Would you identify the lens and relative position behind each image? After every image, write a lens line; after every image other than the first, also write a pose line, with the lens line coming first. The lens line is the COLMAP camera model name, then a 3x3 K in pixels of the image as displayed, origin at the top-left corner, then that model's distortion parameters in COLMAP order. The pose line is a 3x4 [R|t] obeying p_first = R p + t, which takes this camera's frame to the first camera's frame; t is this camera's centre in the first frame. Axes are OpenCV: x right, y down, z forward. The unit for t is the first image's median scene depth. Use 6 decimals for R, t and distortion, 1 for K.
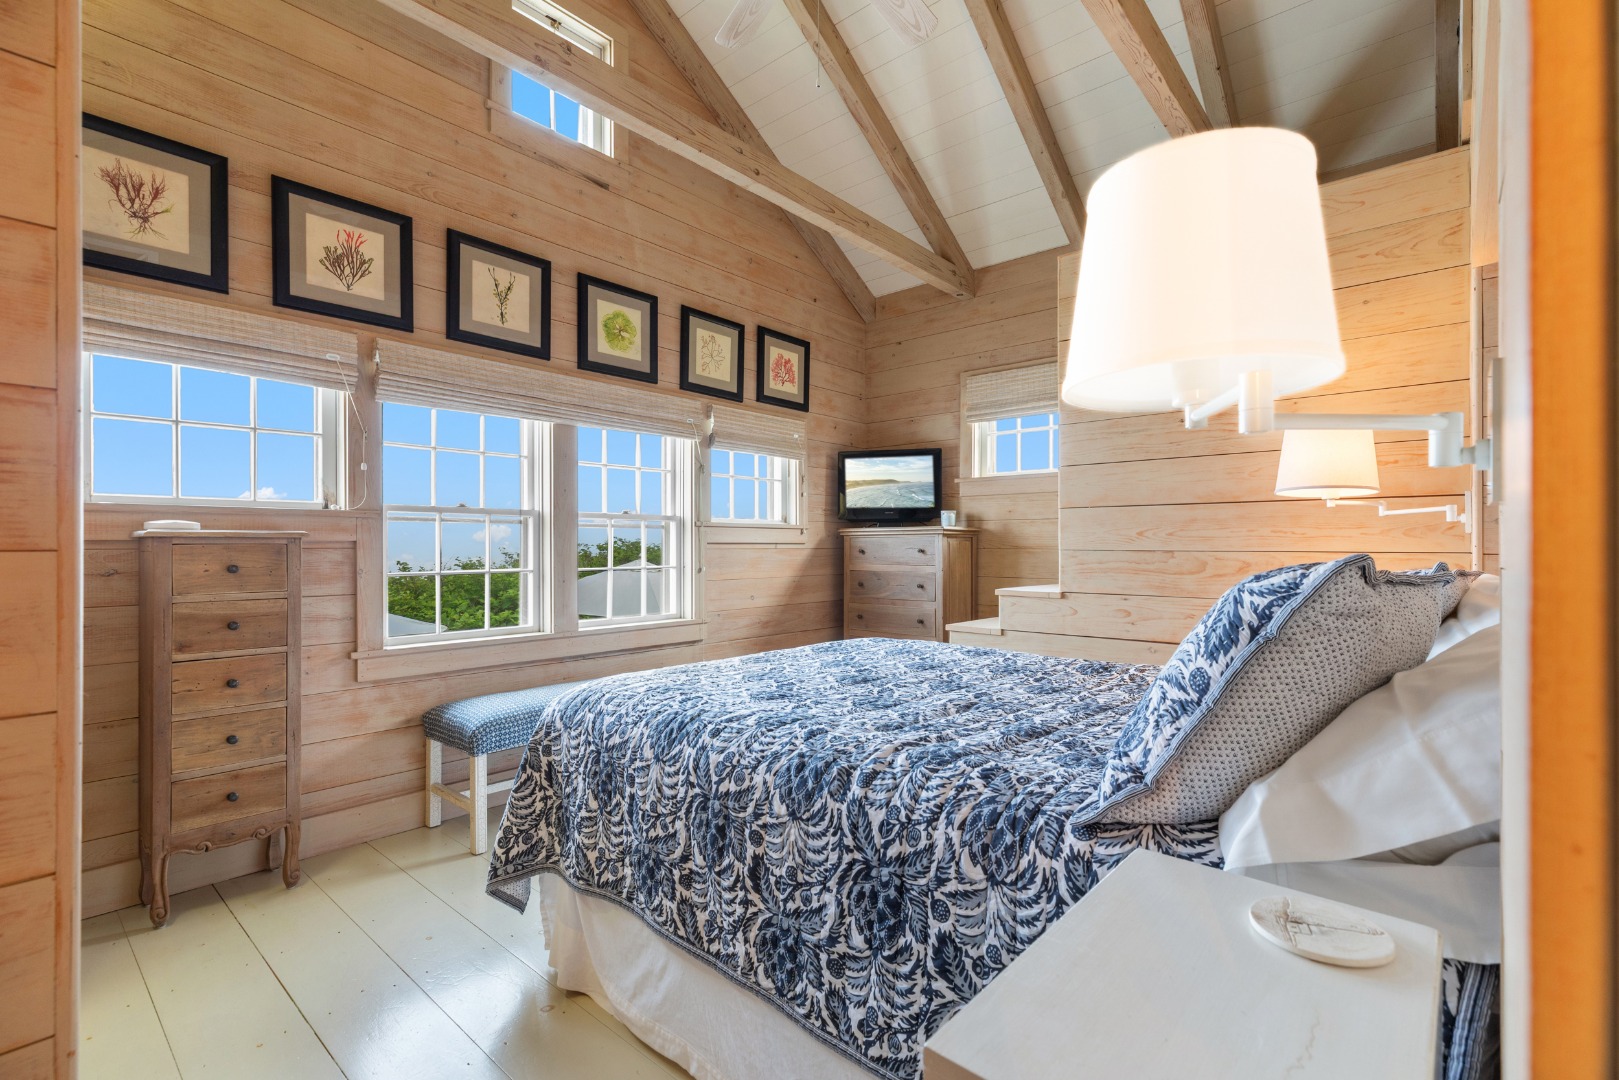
lens RADIAL K [[729.0, 0, 799.6], [0, 729.0, 547.5], [0, 0, 1]] dist [0.003118, 0.000129]
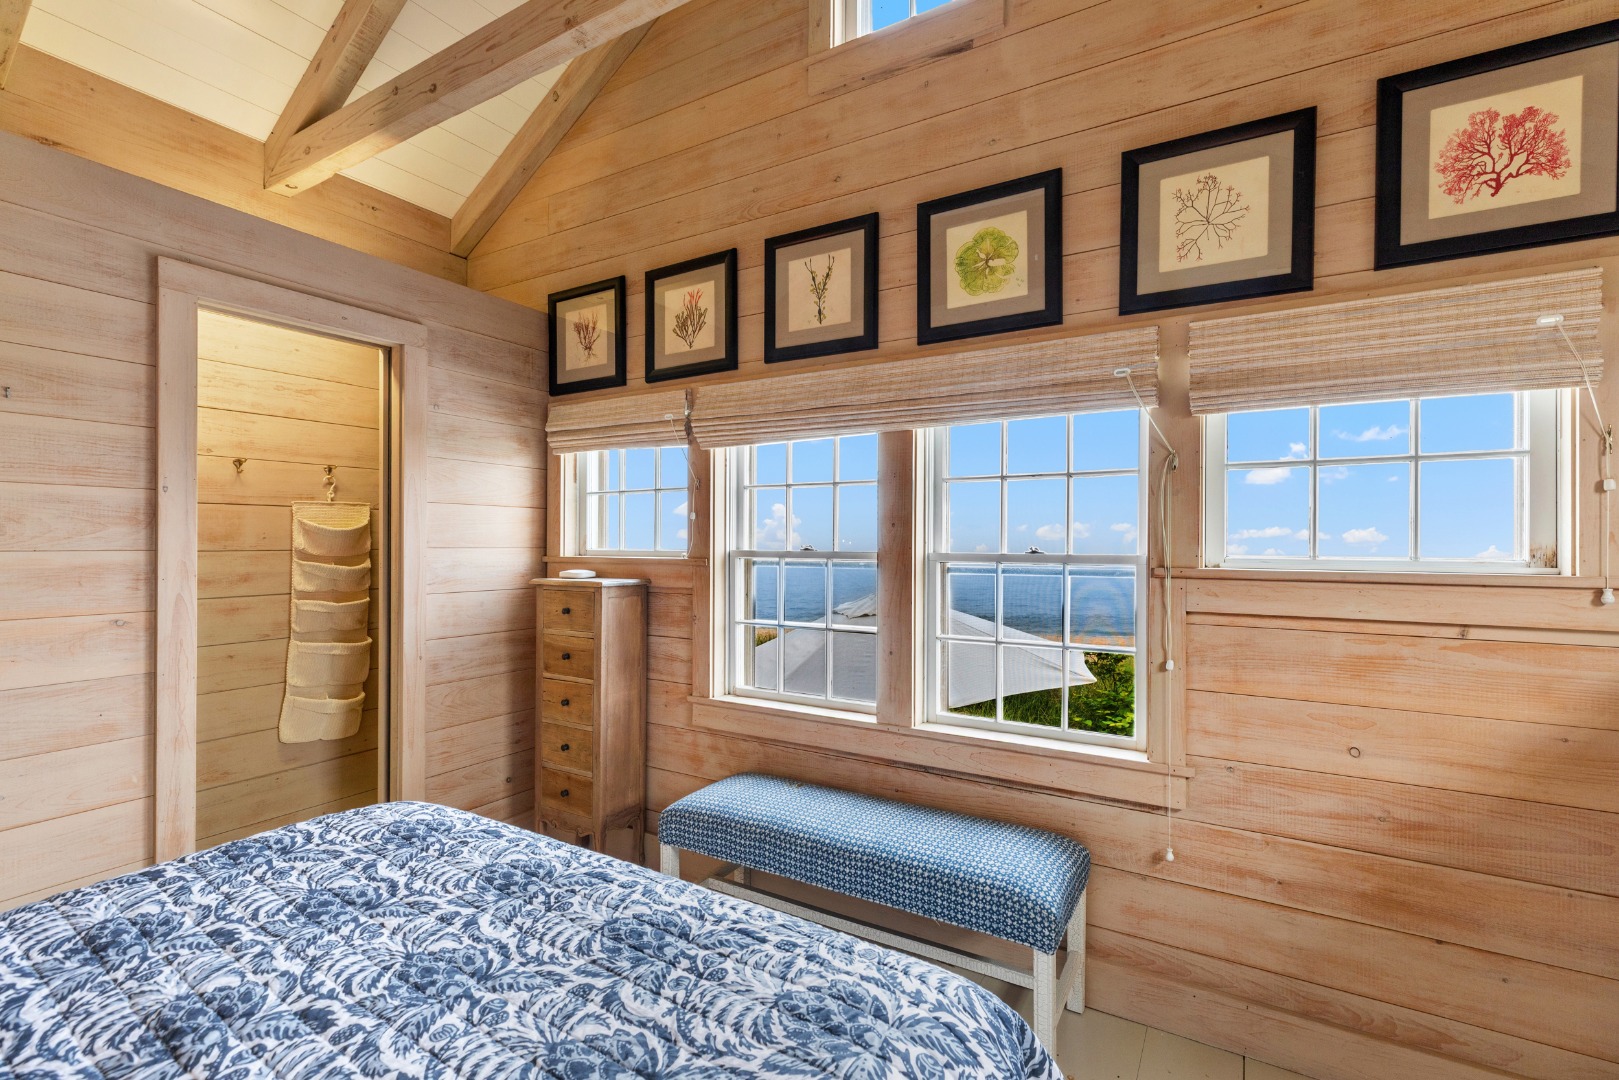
lens RADIAL K [[729.0, 0, 802.9], [0, 729.0, 533.6], [0, 0, 1]] dist [0.003118, 0.000129]
pose [[0.189801, -0.002884, -0.981818, 0.395177], [-0.000017, 0.999996, -0.002941, -0.074753], [0.981823, 0.000574, 0.189800, 0.864482]]
